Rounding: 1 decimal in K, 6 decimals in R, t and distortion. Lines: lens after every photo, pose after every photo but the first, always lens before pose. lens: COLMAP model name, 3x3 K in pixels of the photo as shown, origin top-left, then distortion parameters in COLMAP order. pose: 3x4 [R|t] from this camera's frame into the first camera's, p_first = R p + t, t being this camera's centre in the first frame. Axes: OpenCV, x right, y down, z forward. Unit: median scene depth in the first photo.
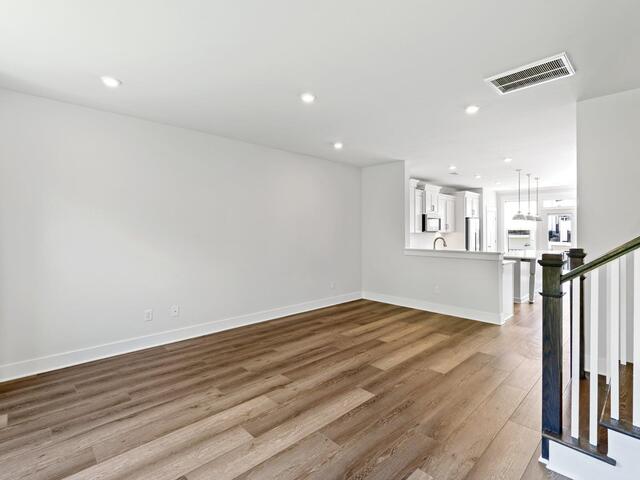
lens RADIAL K [[312.3, 0, 309.1], [0, 312.3, 234.7], [0, 0, 1]] dist [-0.019248, 0.000238]
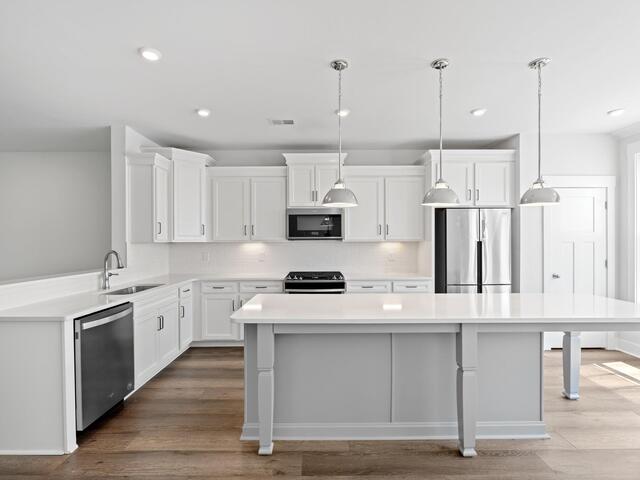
lens RADIAL K [[317.5, 0, 319.5], [0, 317.5, 239.7], [0, 0, 1]] dist [-0.004409, 0.000281]
pose [[0.740524, -0.000281, -0.672029, 1.534175], [-0.003443, 0.999985, -0.004212, -0.015931], [0.672021, 0.005433, 0.740513, 1.204946]]
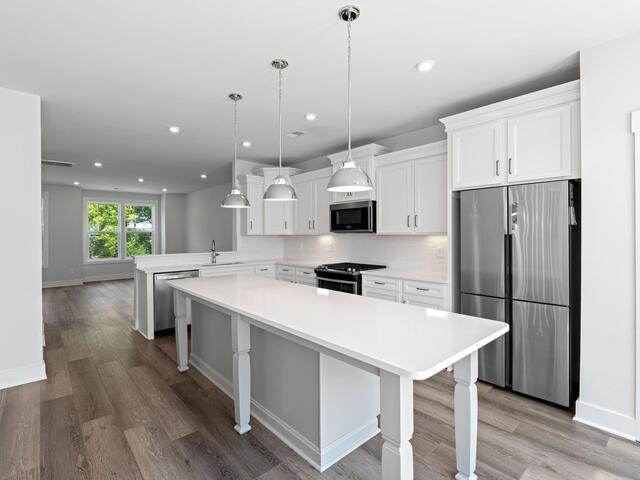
lens RADIAL K [[317.5, 0, 319.5], [0, 317.5, 239.7], [0, 0, 1]] dist [-0.004409, 0.000281]
pose [[-0.016108, 0.025306, -0.999550, 1.926614], [0.000293, 0.999680, 0.025305, -0.024749], [0.999870, 0.000115, -0.016110, 1.911781]]
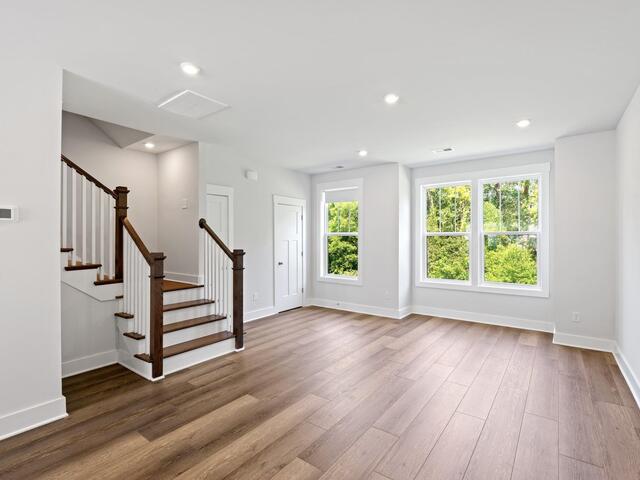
lens RADIAL K [[317.5, 0, 319.5], [0, 317.5, 239.7], [0, 0, 1]] dist [-0.004409, 0.000281]
pose [[-0.981715, 0.004534, -0.190305, 0.310429], [0.003360, 0.999973, 0.006490, -0.009140], [0.190329, 0.005732, -0.981704, 1.501008]]
